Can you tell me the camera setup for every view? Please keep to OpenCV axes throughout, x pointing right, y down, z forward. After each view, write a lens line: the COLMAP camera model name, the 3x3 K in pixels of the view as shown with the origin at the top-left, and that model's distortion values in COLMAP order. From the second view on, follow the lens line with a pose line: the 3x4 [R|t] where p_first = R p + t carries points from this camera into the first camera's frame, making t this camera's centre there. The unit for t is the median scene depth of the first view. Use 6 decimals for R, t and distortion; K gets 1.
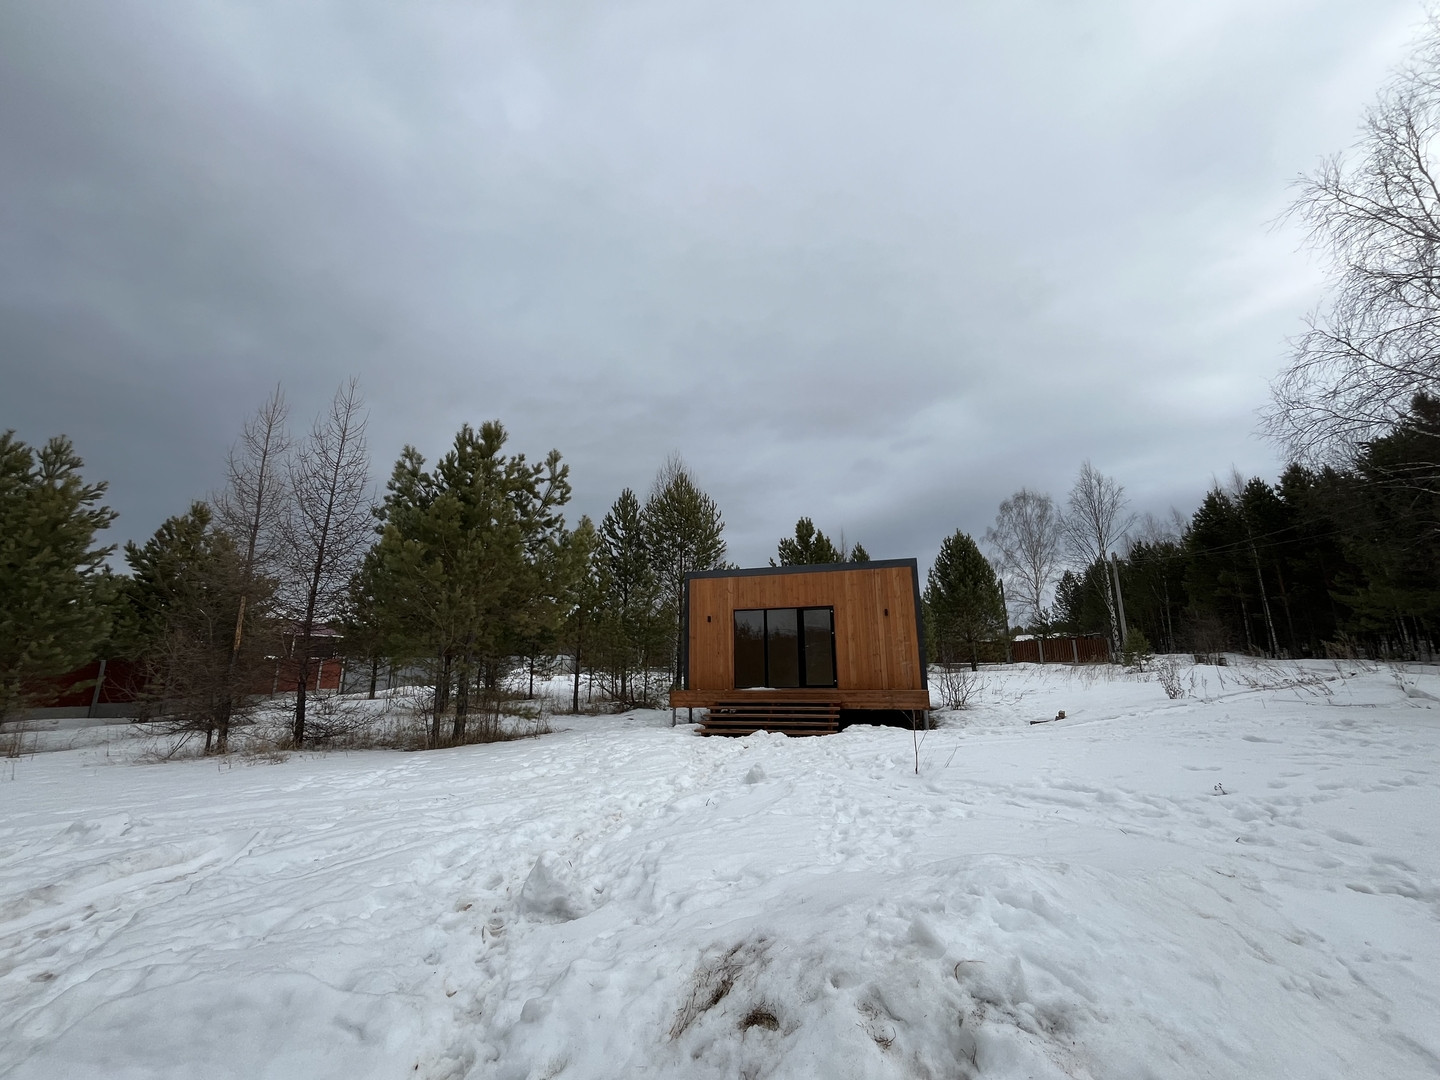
lens RADIAL K [[575.6, 0, 712.4], [0, 575.6, 538.9], [0, 0, 1]] dist [-0.007201, 0.000098]
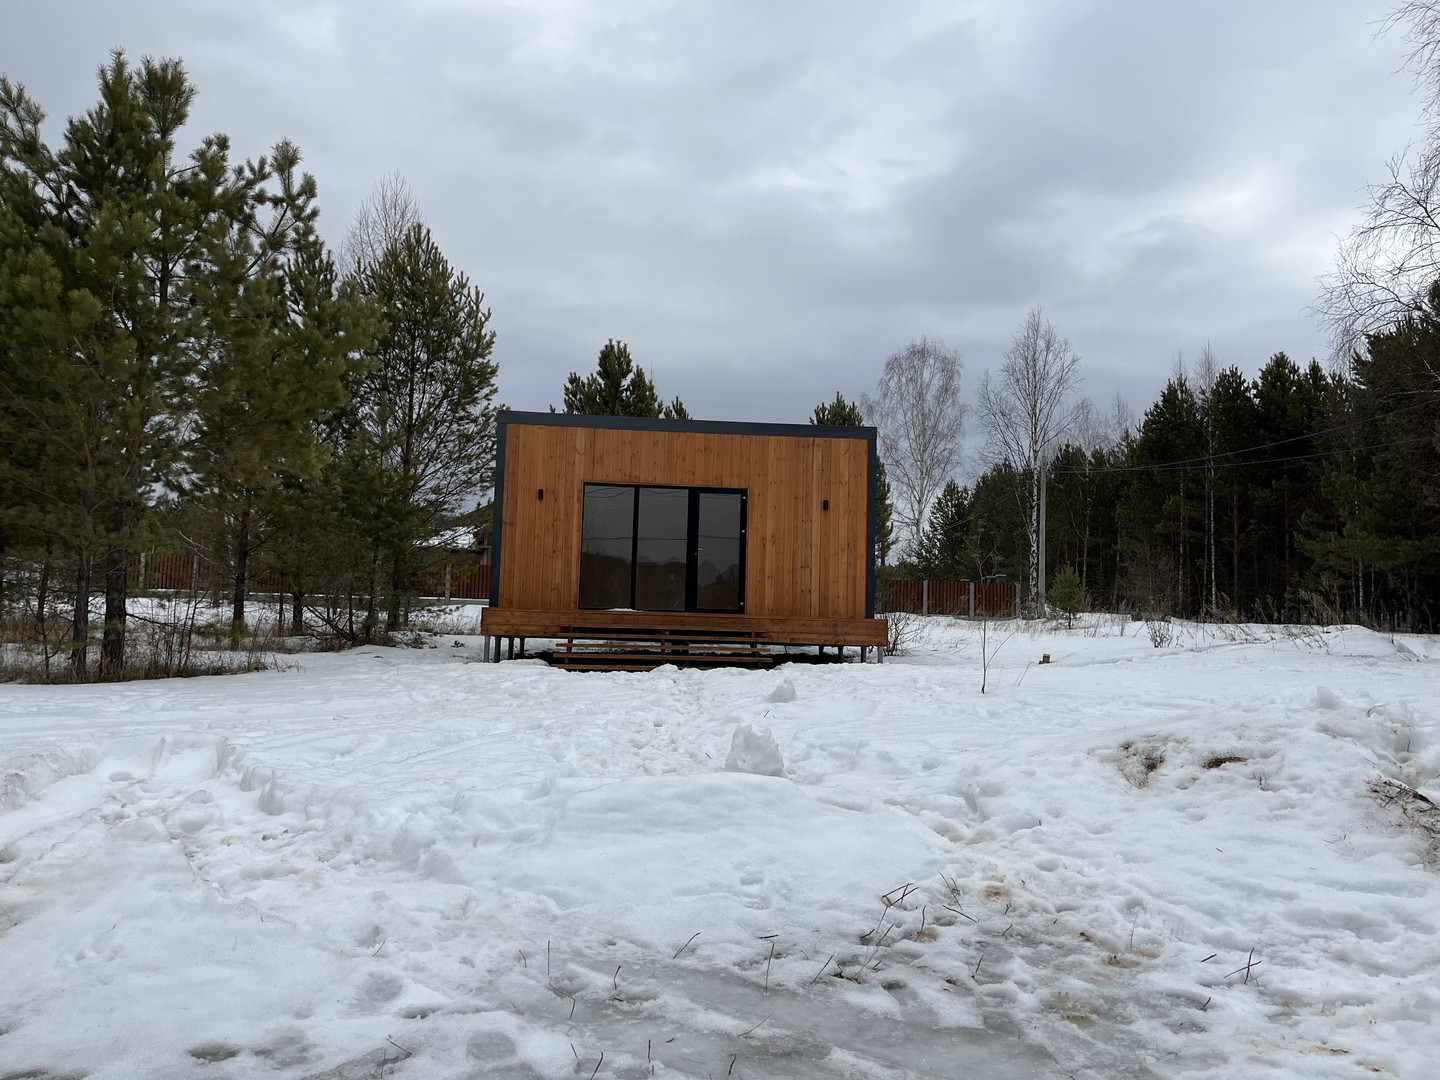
lens RADIAL K [[1074.1, 0, 720.0], [0, 1074.1, 540.0], [0, 0, 1]] dist [0.116217, -0.155509]
pose [[0.928418, 0.067205, 0.365408, -0.152807], [-0.119002, 0.985480, 0.121109, 0.019175], [-0.351964, -0.155924, 0.922935, -0.059008]]
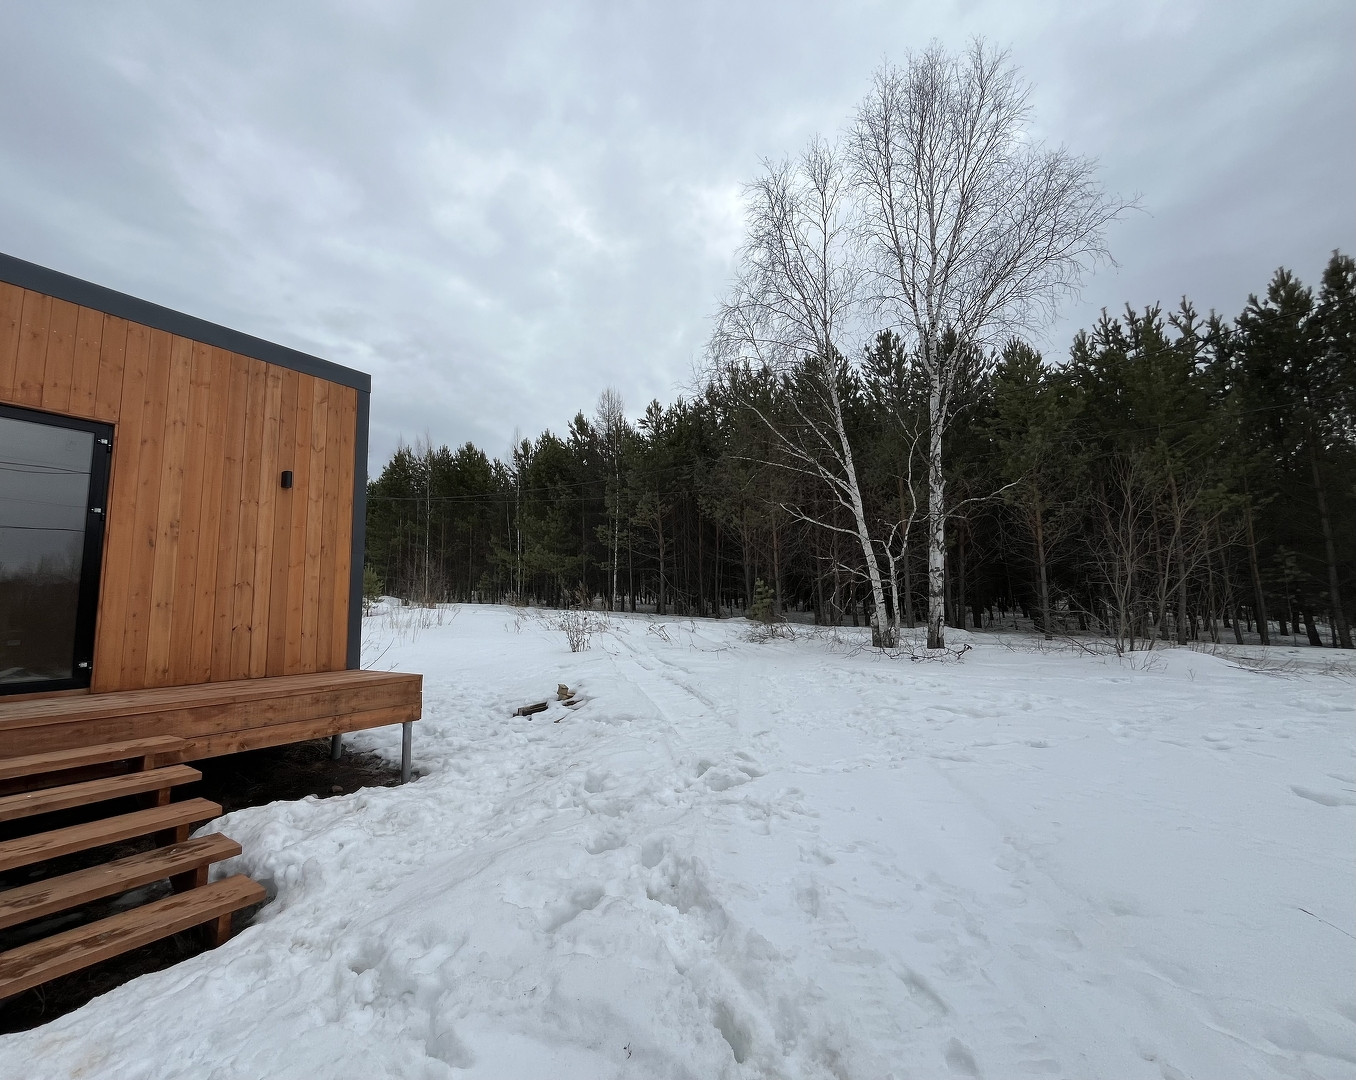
lens RADIAL K [[577.3, 0, 650.8], [0, 577.3, 540.6], [0, 0, 1]] dist [-0.019811, 0.000095]
pose [[0.282671, 0.112833, 0.952558, 0.004987], [-0.209652, 0.976315, -0.053433, 0.081378], [-0.936025, -0.184601, 0.299631, 0.384202]]
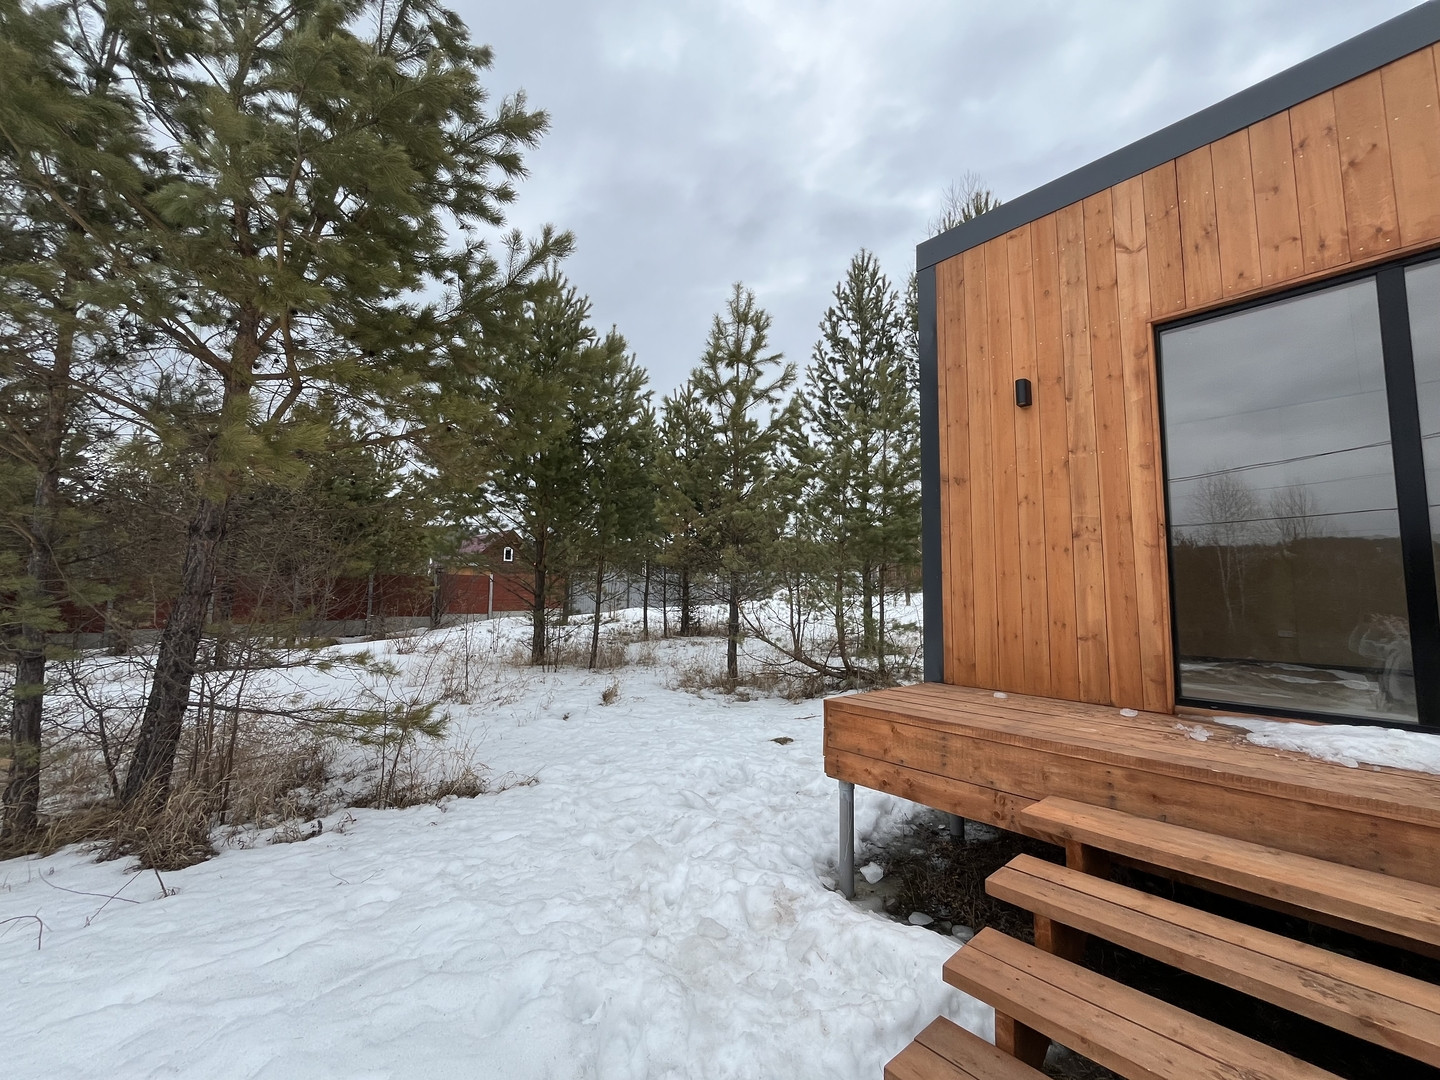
lens RADIAL K [[575.6, 0, 712.4], [0, 575.6, 538.9], [0, 0, 1]] dist [-0.007201, 0.000098]
pose [[0.848187, -0.033704, -0.528624, 0.005558], [0.111564, 0.986954, 0.116080, 0.101500], [0.517815, -0.157433, 0.840882, 0.475012]]
